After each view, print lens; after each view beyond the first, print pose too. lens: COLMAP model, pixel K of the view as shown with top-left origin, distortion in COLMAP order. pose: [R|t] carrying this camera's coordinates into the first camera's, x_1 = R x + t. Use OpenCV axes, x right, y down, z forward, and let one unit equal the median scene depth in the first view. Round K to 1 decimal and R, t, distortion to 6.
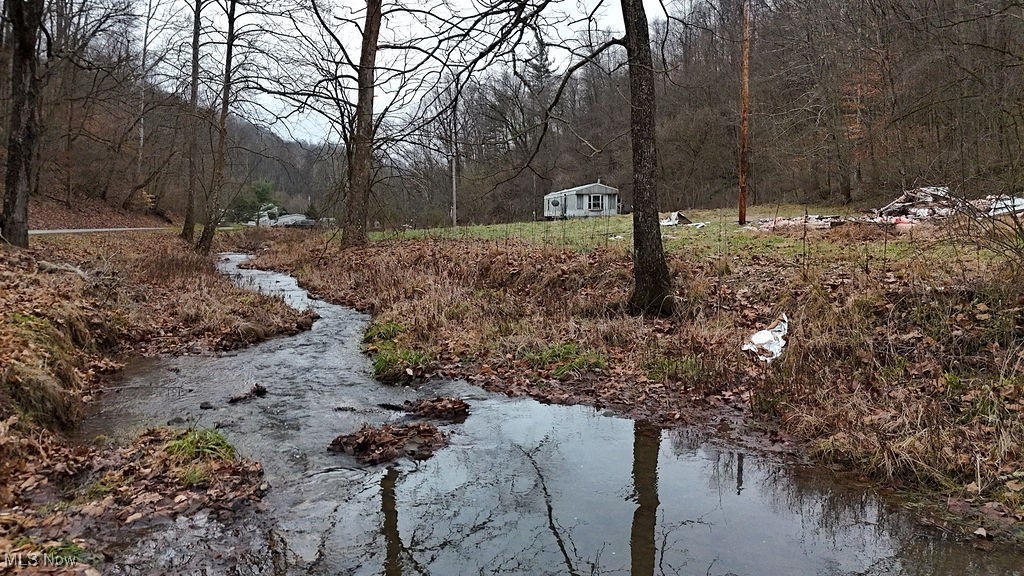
lens RADIAL K [[752.8, 0, 512.0], [0, 752.8, 288.0], [0, 0, 1]] dist [0.101348, 0.002885]
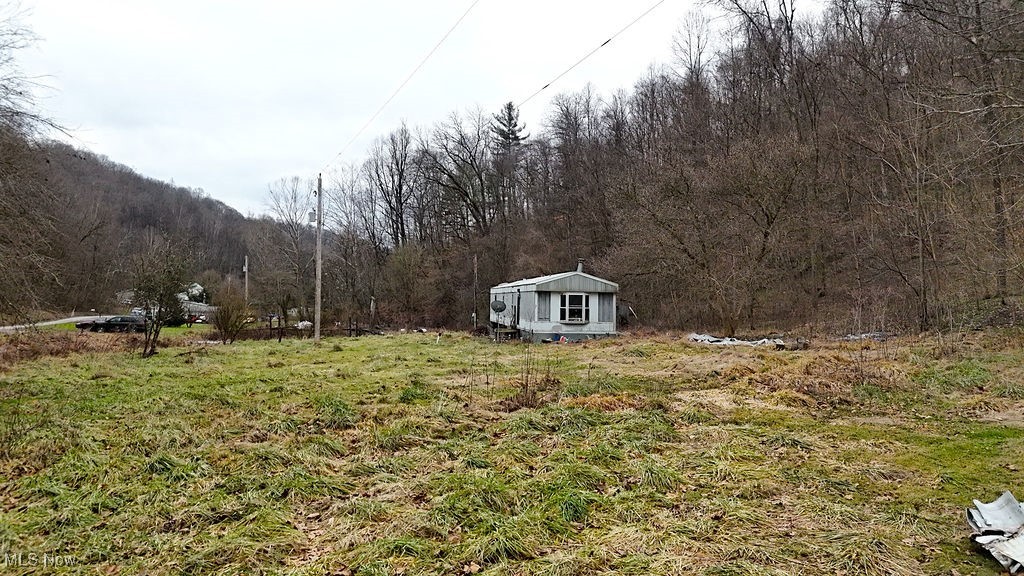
lens RADIAL K [[752.8, 0, 512.0], [0, 752.8, 288.0], [0, 0, 1]] dist [0.101348, 0.002885]
pose [[0.999211, 0.023628, 0.031913, 0.050875], [-0.019990, 0.993745, -0.109869, -0.068660], [-0.034310, 0.109145, 0.993434, 0.482008]]
